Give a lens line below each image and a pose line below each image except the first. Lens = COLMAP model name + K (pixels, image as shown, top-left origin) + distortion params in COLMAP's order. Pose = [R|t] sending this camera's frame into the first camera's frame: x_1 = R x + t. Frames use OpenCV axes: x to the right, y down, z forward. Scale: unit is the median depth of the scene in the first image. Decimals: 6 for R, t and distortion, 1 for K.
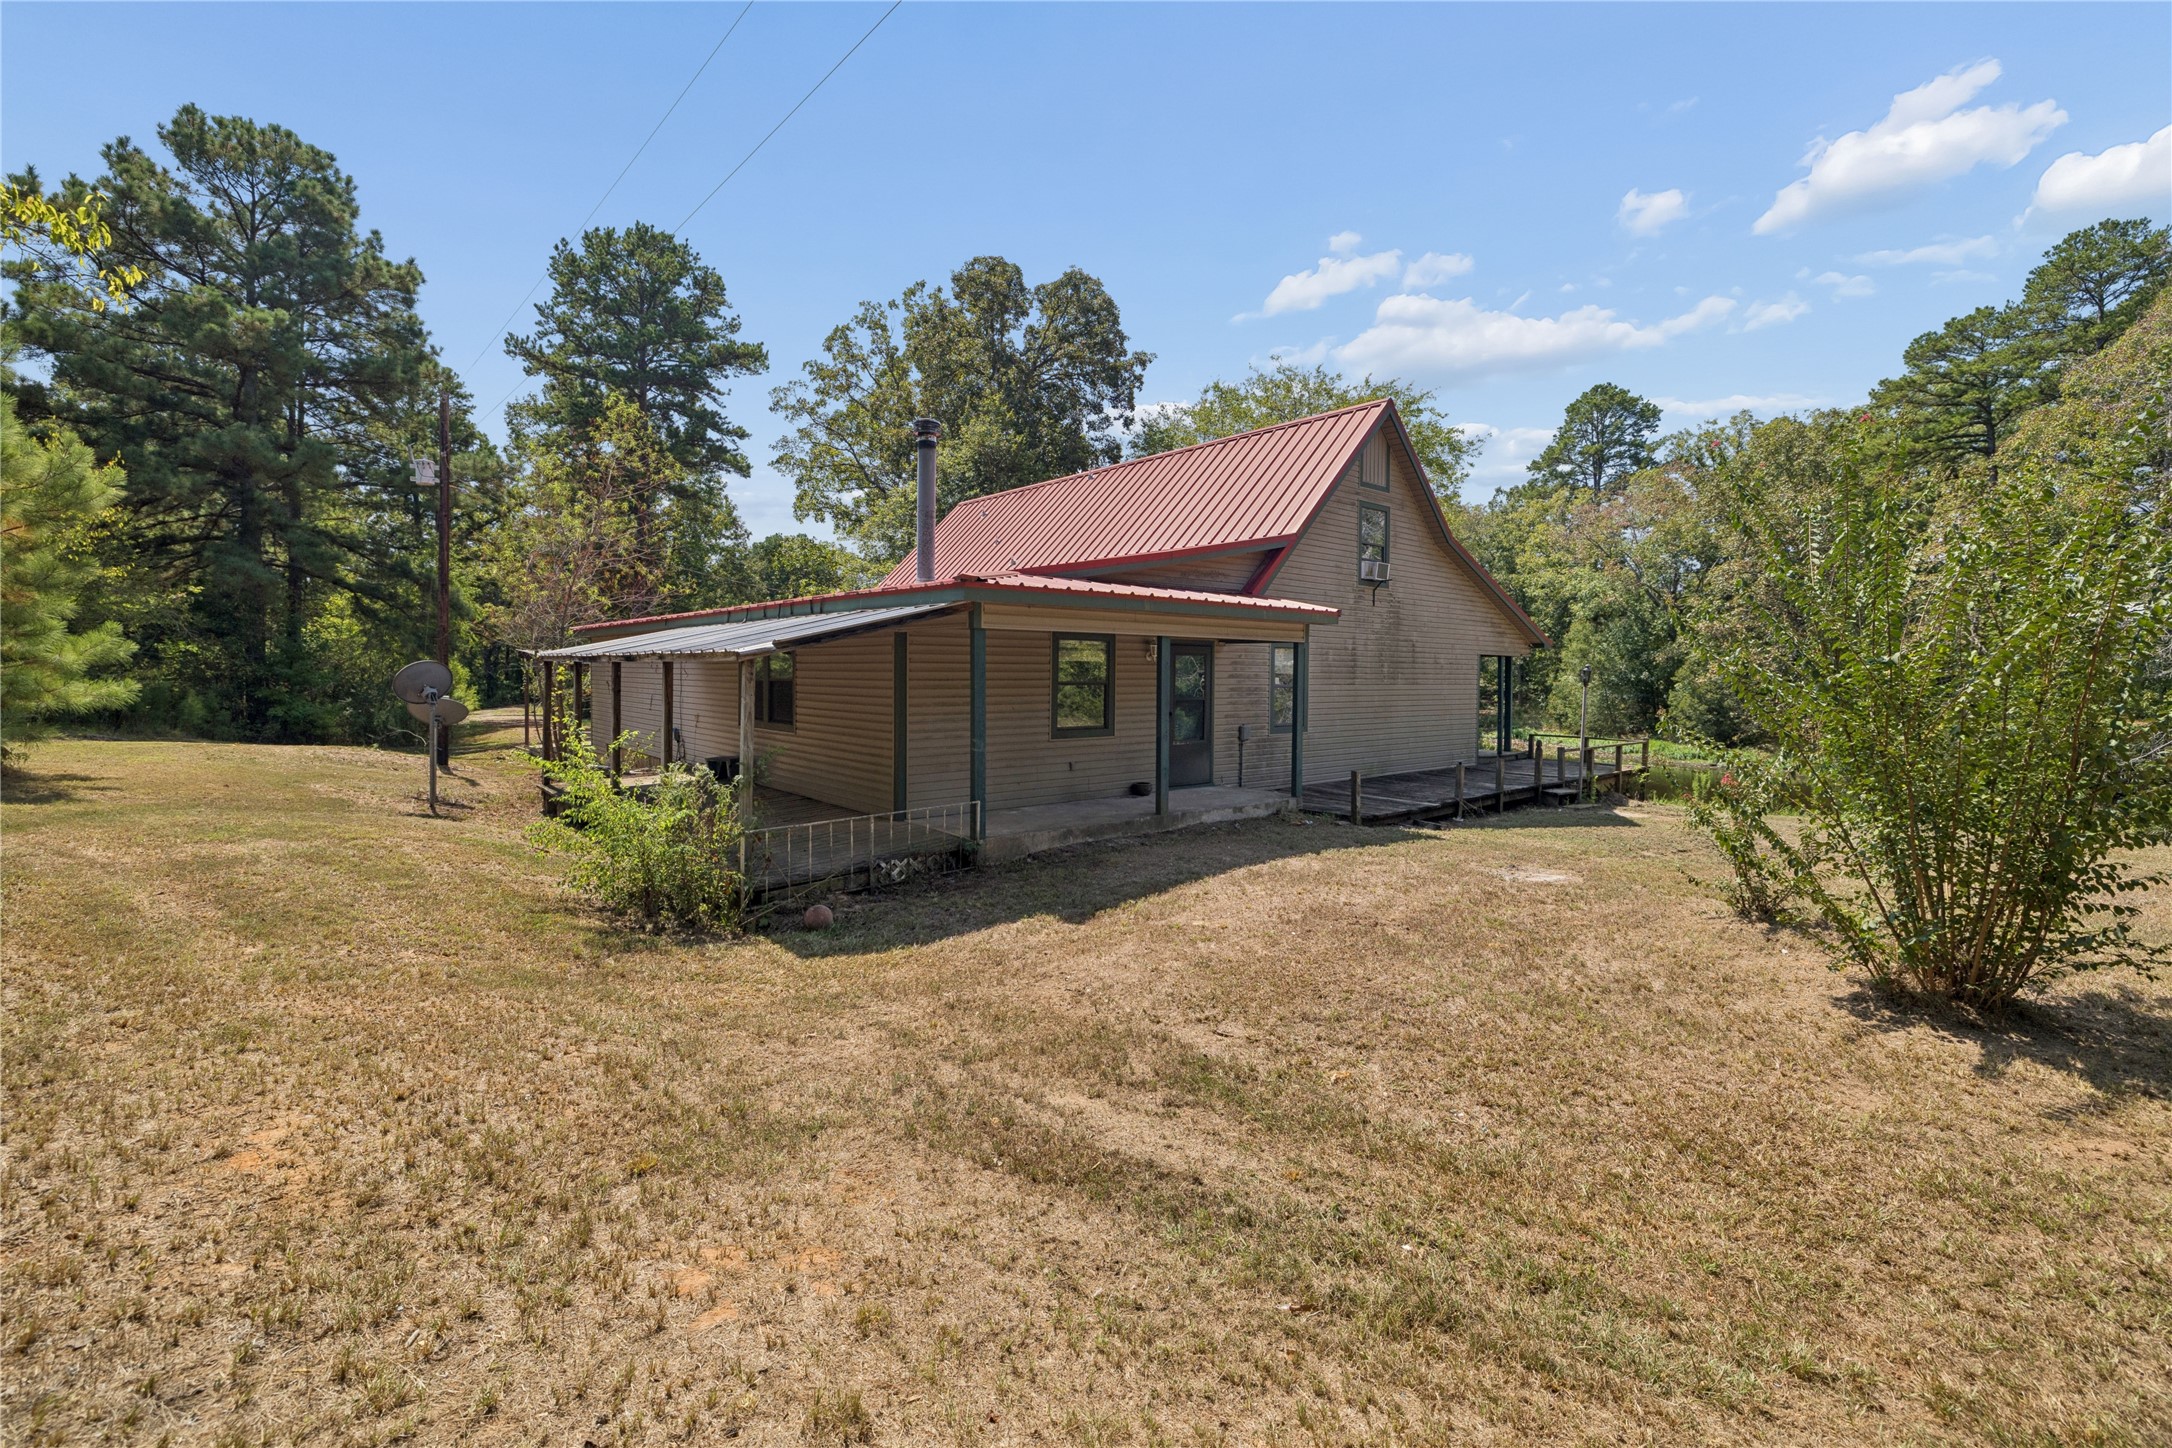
lens RADIAL K [[908.7, 0, 1089.9], [0, 908.7, 718.9], [0, 0, 1]] dist [-0.000324, -0.000172]
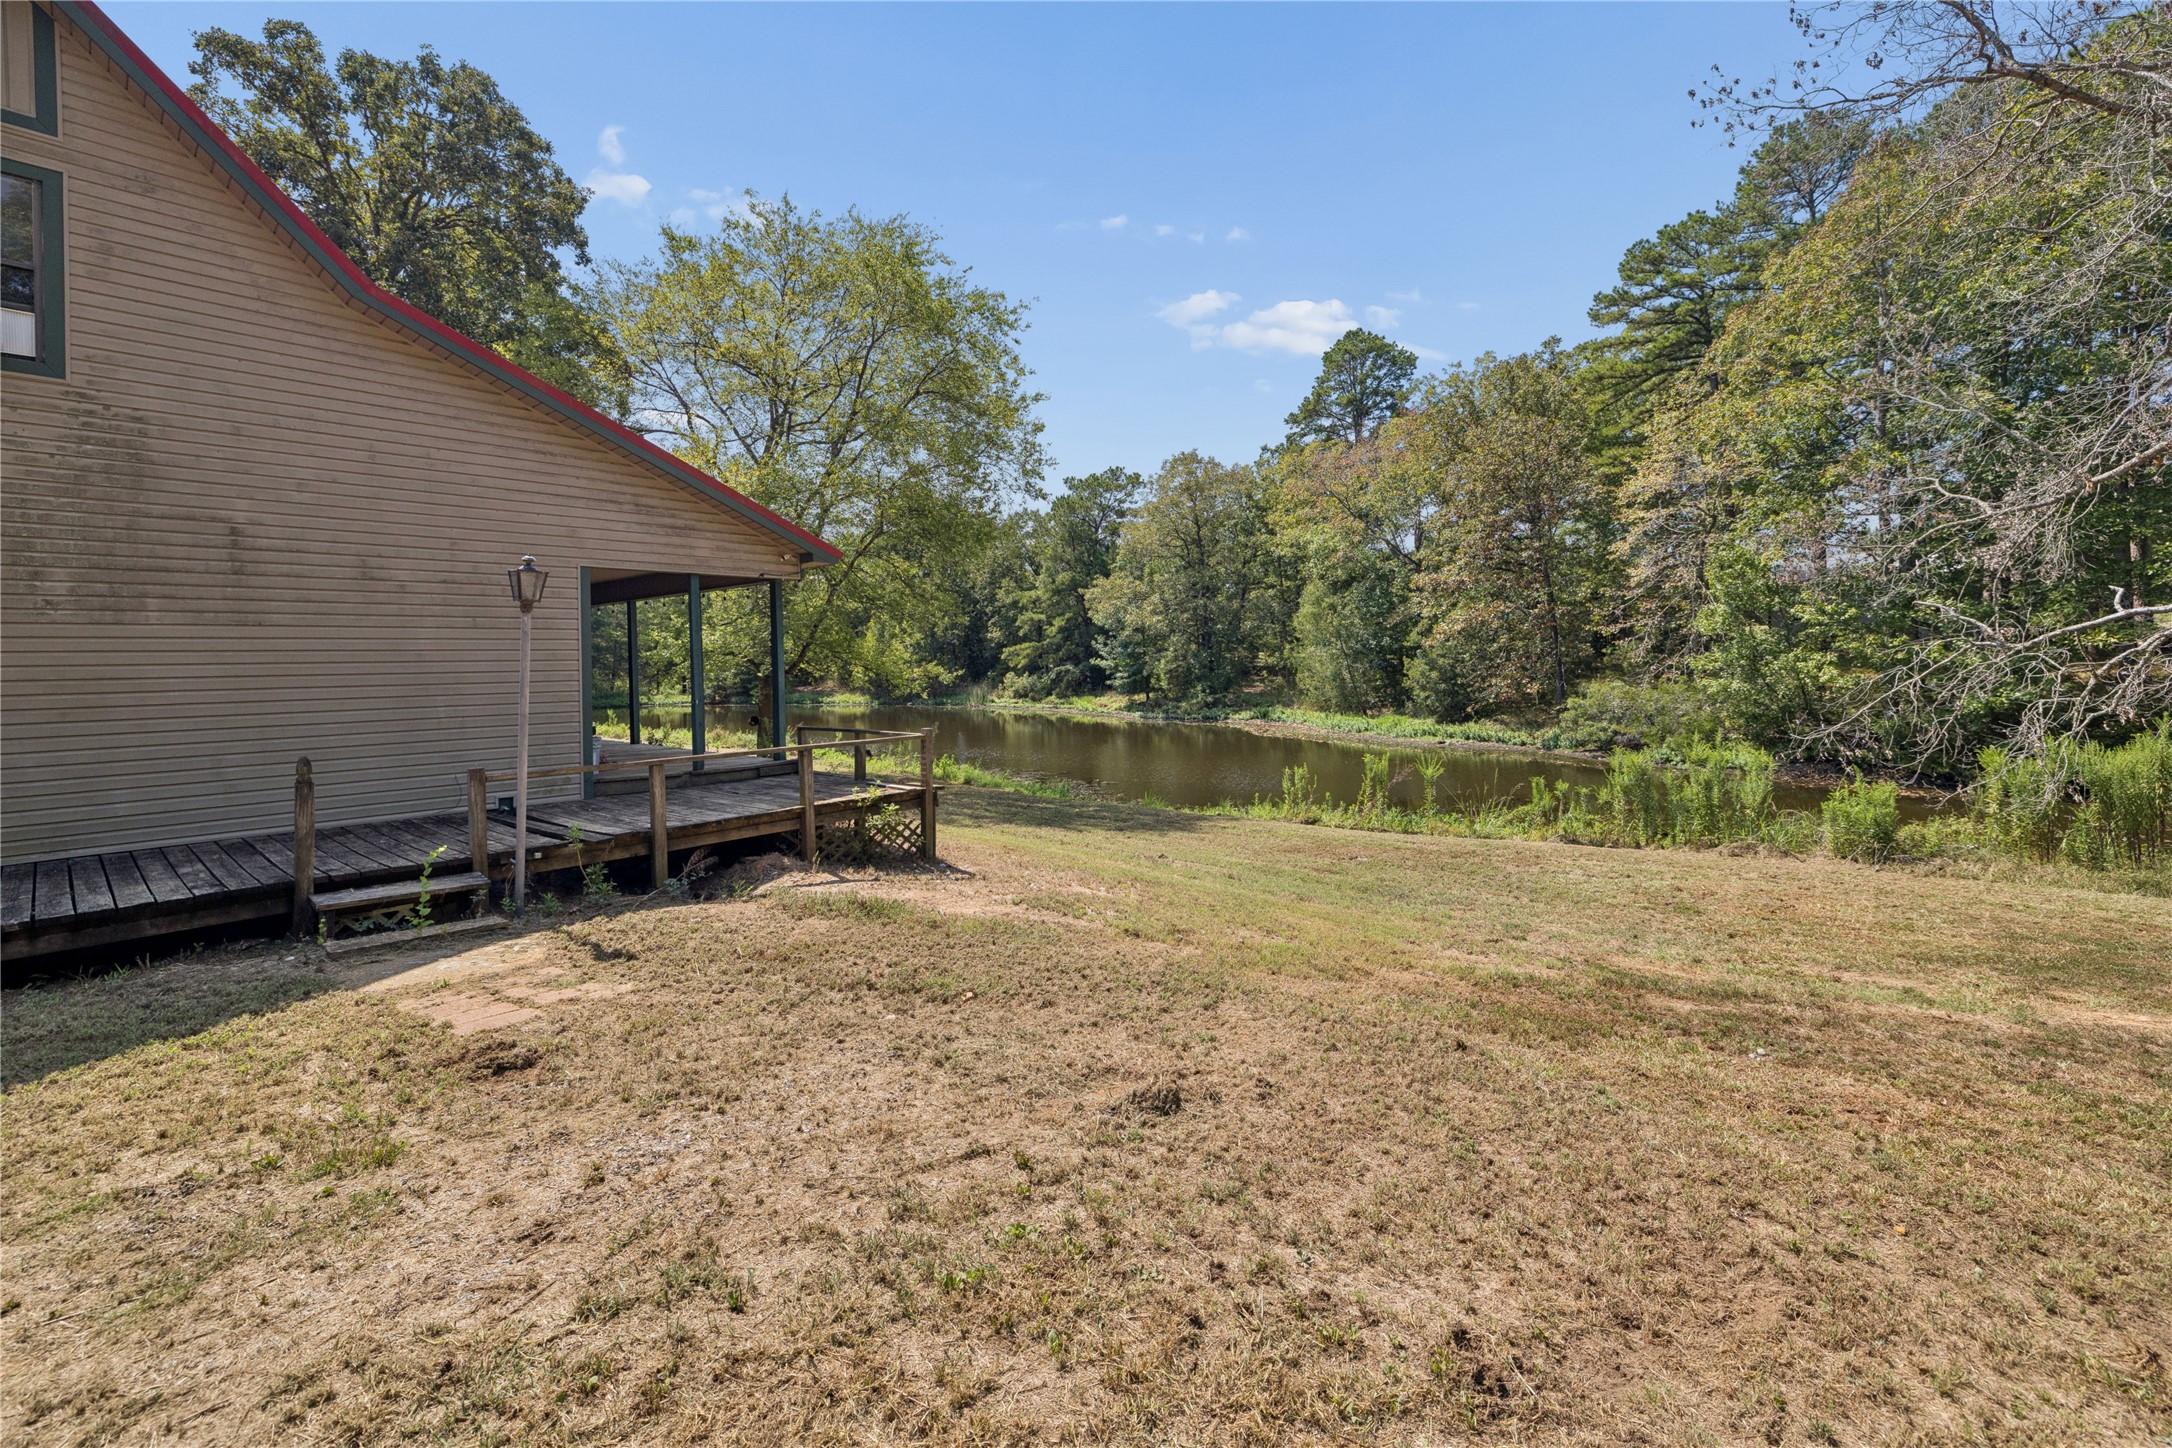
lens RADIAL K [[933.2, 0, 1082.2], [0, 933.2, 686.1], [0, 0, 1]] dist [0.008483, 0.000056]
pose [[0.987520, -0.026548, 0.155237, 0.179859], [0.029744, 0.999390, -0.018300, 0.003649], [-0.154656, 0.022690, 0.987708, 0.150519]]
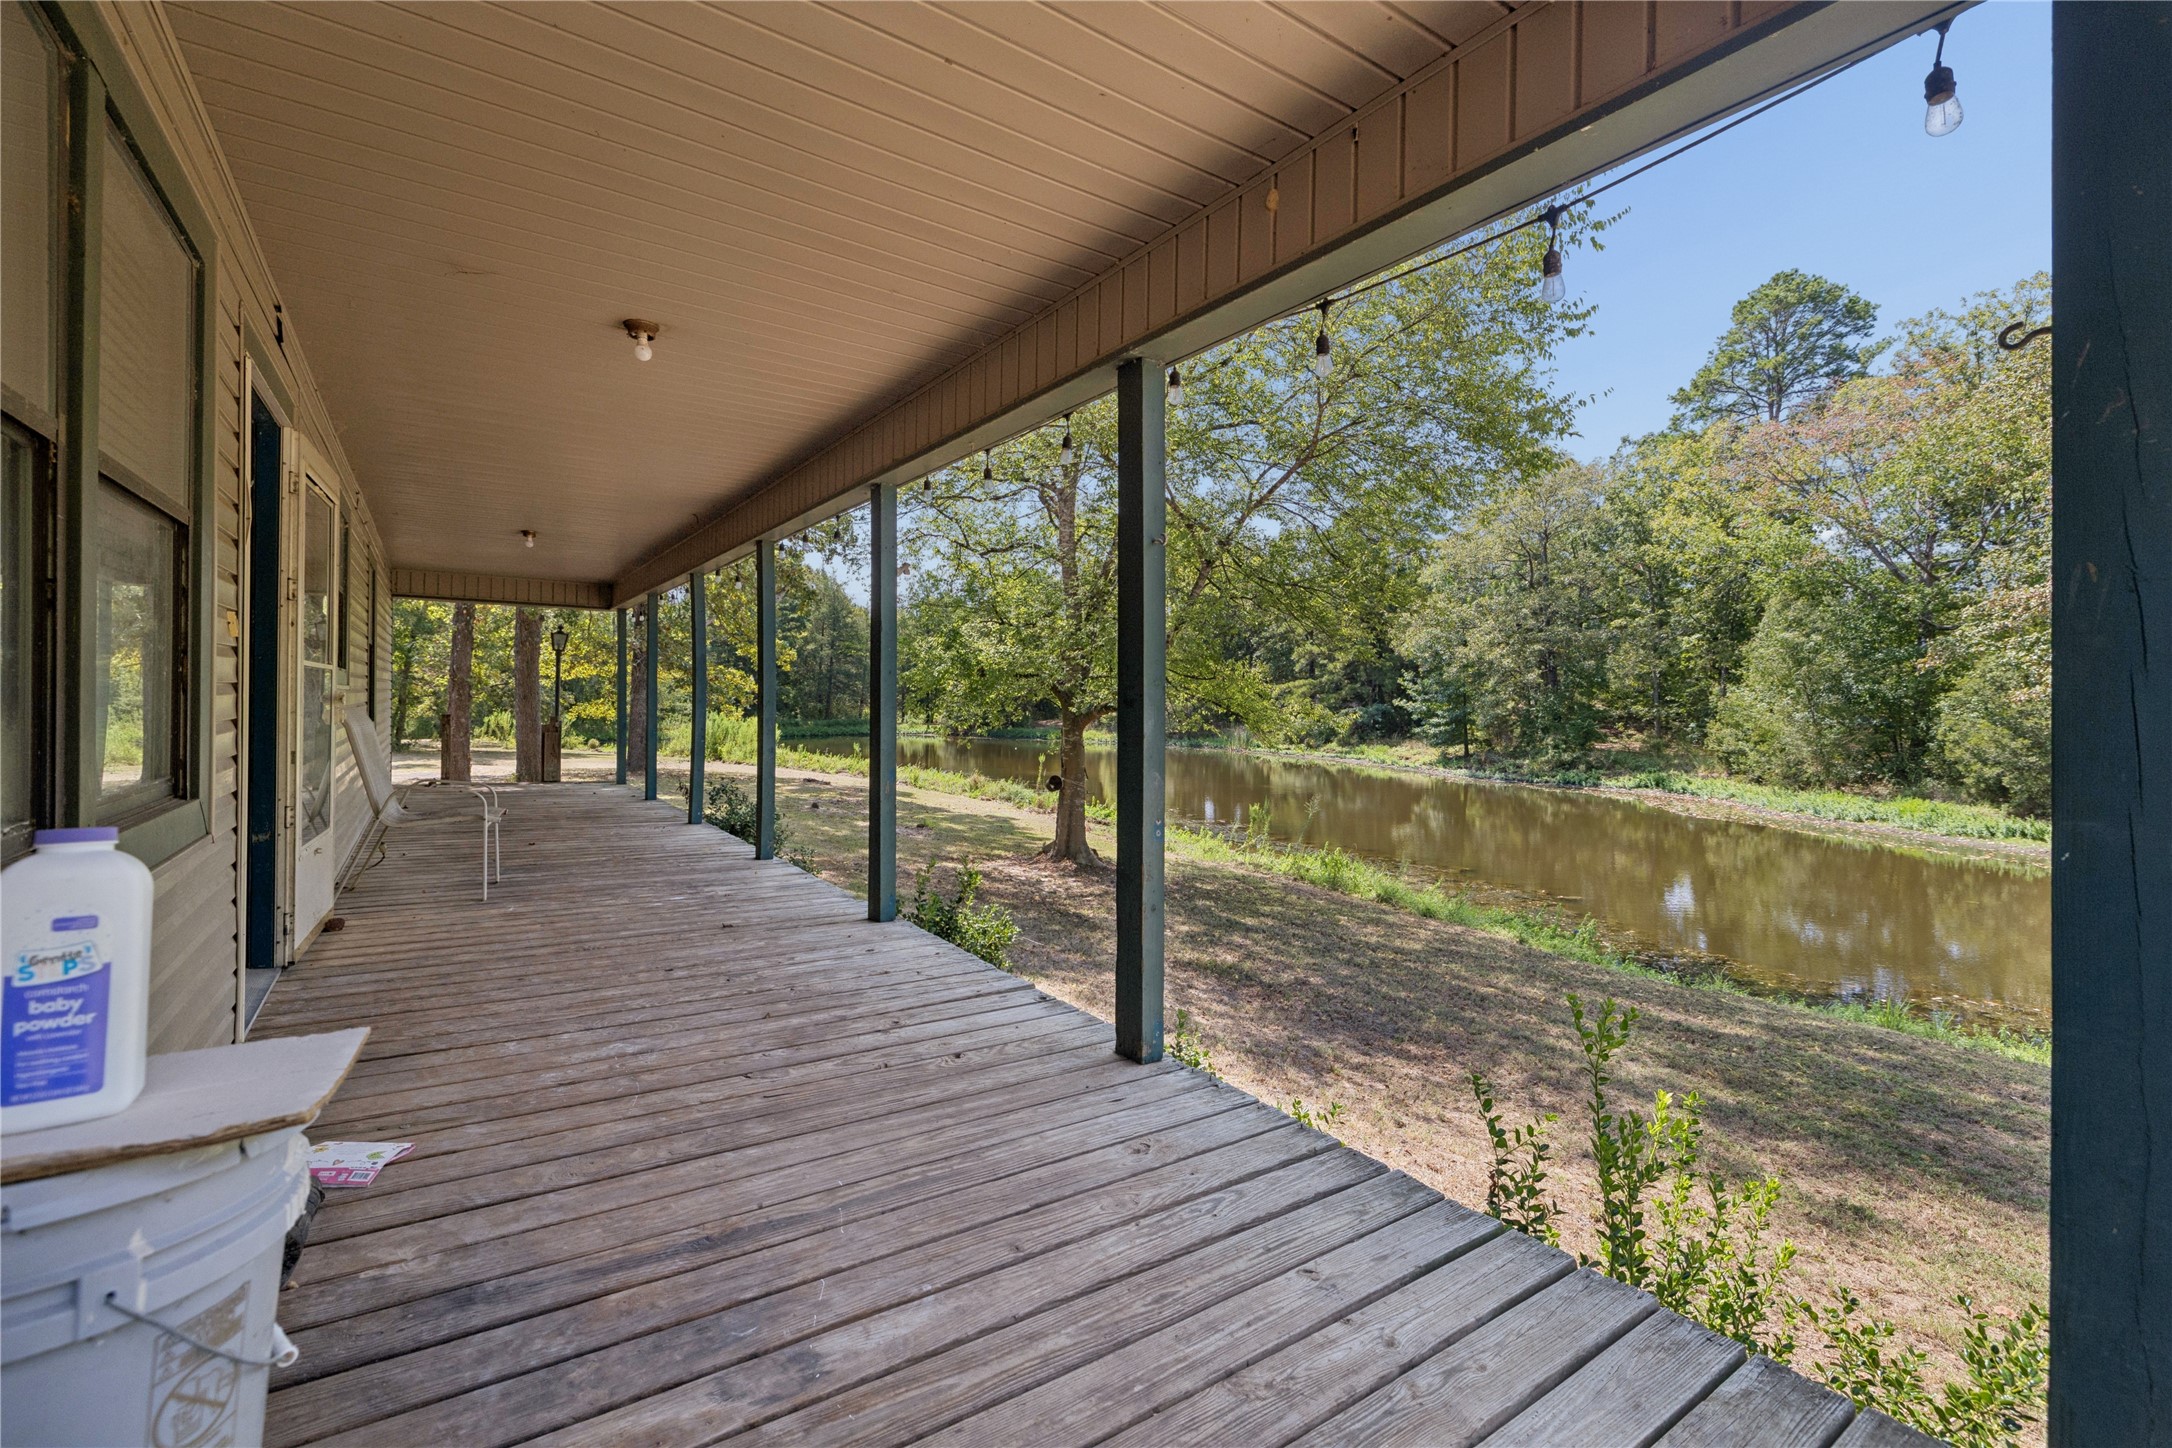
lens RADIAL K [[947.8, 0, 1086.0], [0, 947.8, 724.0], [0, 0, 1]] dist [0.001412, 0.000092]
pose [[0.996634, 0.016944, -0.080209, 0.133947], [-0.018992, 0.999511, -0.024840, 0.002880], [0.079749, 0.026280, 0.996469, 0.339240]]
